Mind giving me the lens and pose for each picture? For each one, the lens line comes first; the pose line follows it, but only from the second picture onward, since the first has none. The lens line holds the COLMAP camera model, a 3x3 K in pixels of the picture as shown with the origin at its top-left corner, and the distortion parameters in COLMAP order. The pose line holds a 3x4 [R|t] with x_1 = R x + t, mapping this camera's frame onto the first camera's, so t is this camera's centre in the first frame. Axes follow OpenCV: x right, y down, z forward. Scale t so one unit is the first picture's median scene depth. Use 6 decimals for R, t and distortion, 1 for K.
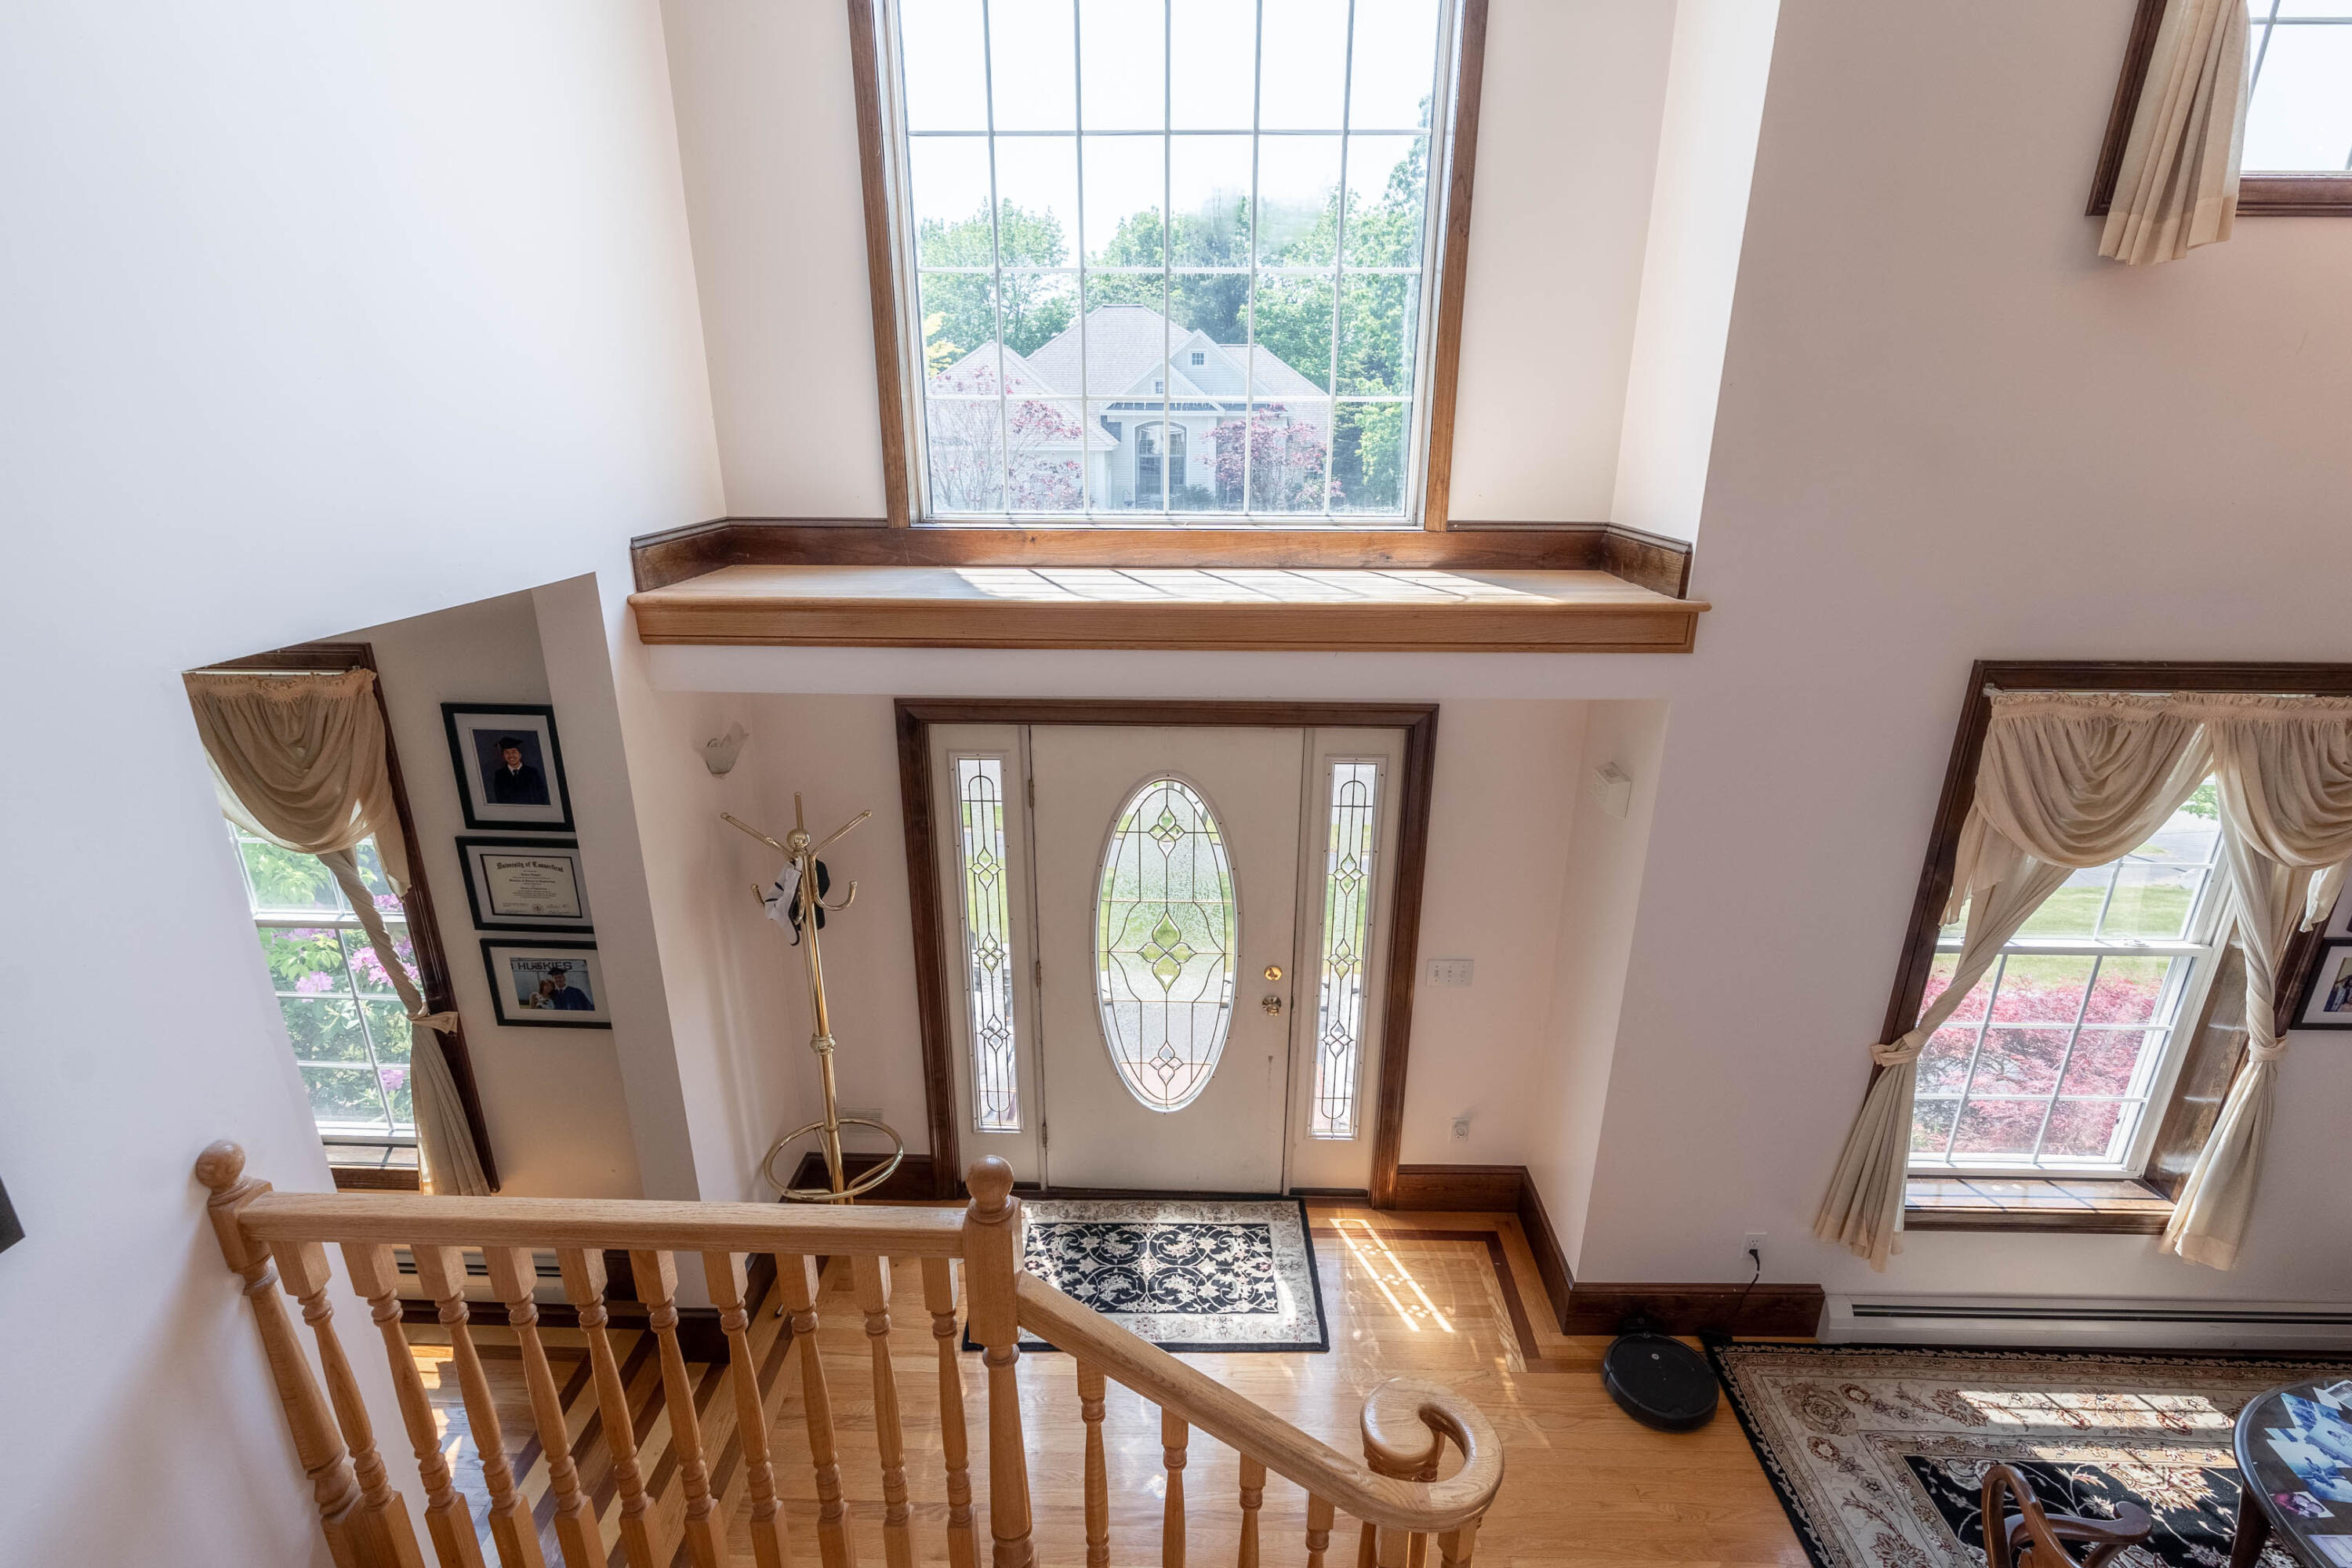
lens RADIAL K [[1085.6, 0, 1176.0], [0, 1085.6, 784.0], [0, 0, 1]] dist [-0.003855, -0.000284]
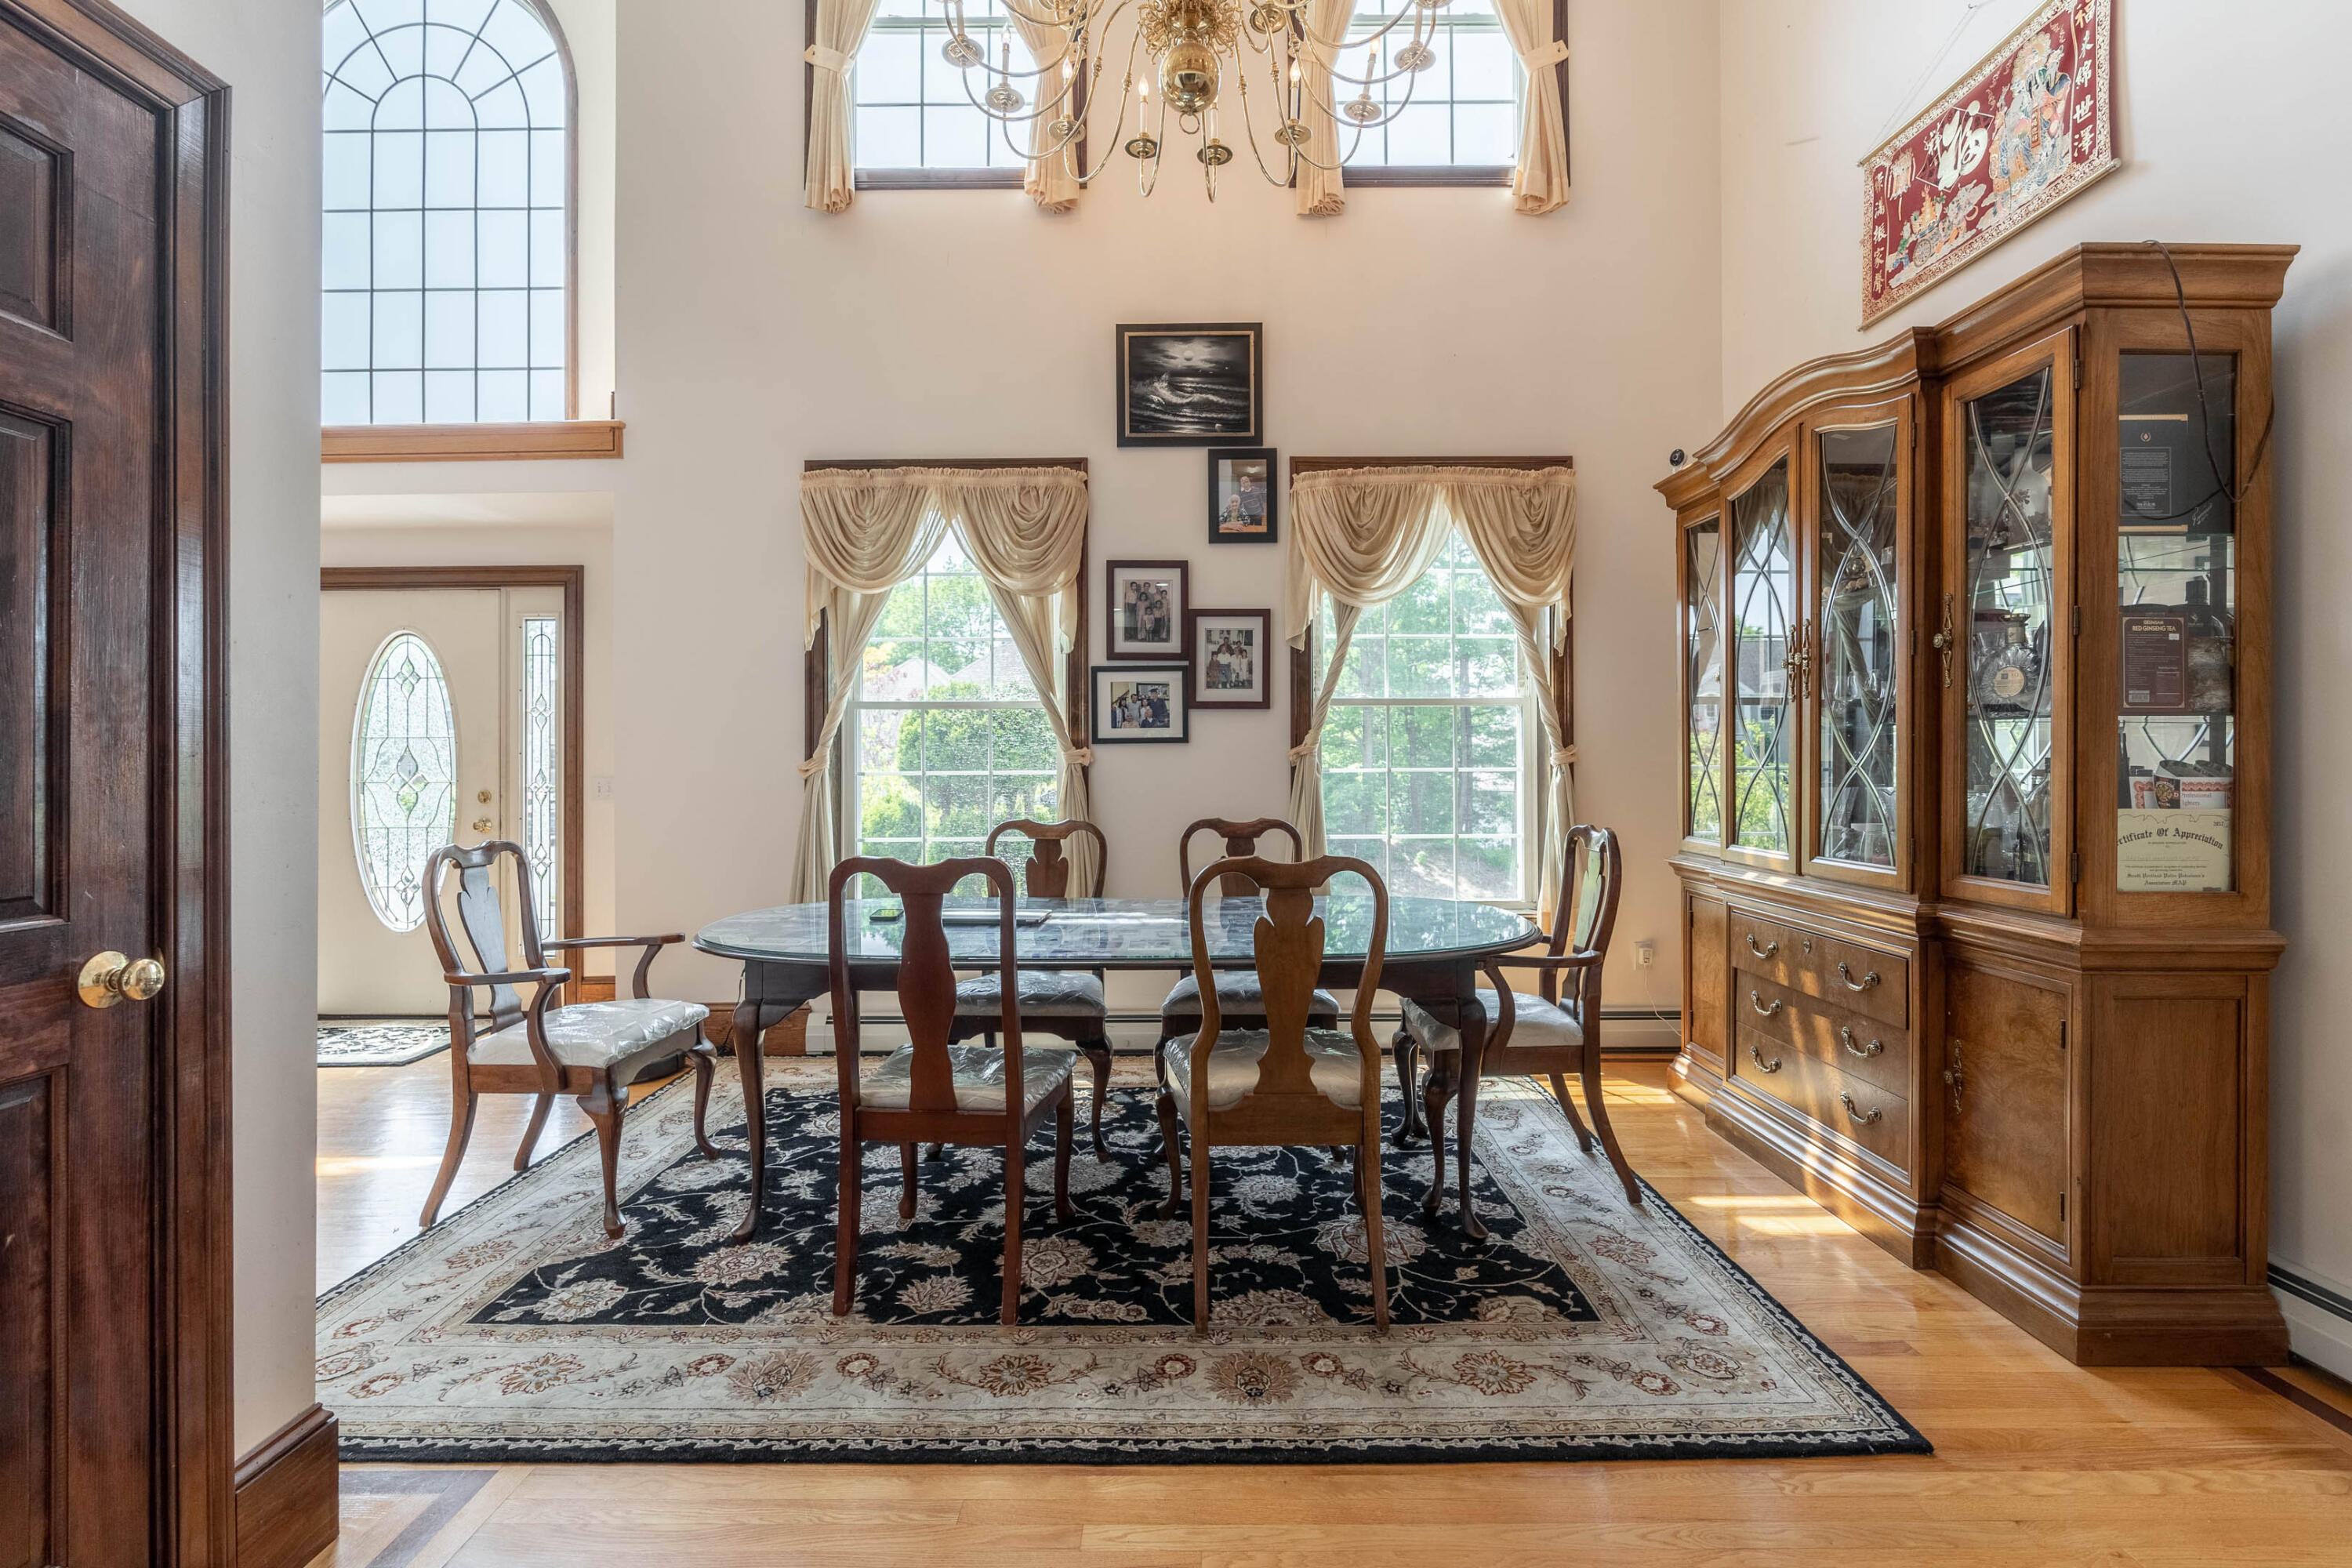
lens RADIAL K [[1085.6, 0, 1176.0], [0, 1085.6, 784.0], [0, 0, 1]] dist [-0.003855, -0.000284]
pose [[0.999809, 0.019389, 0.002618, 0.939123], [-0.017565, 0.948493, -0.316311, 0.576001], [-0.008616, 0.316205, 0.948652, -0.208682]]
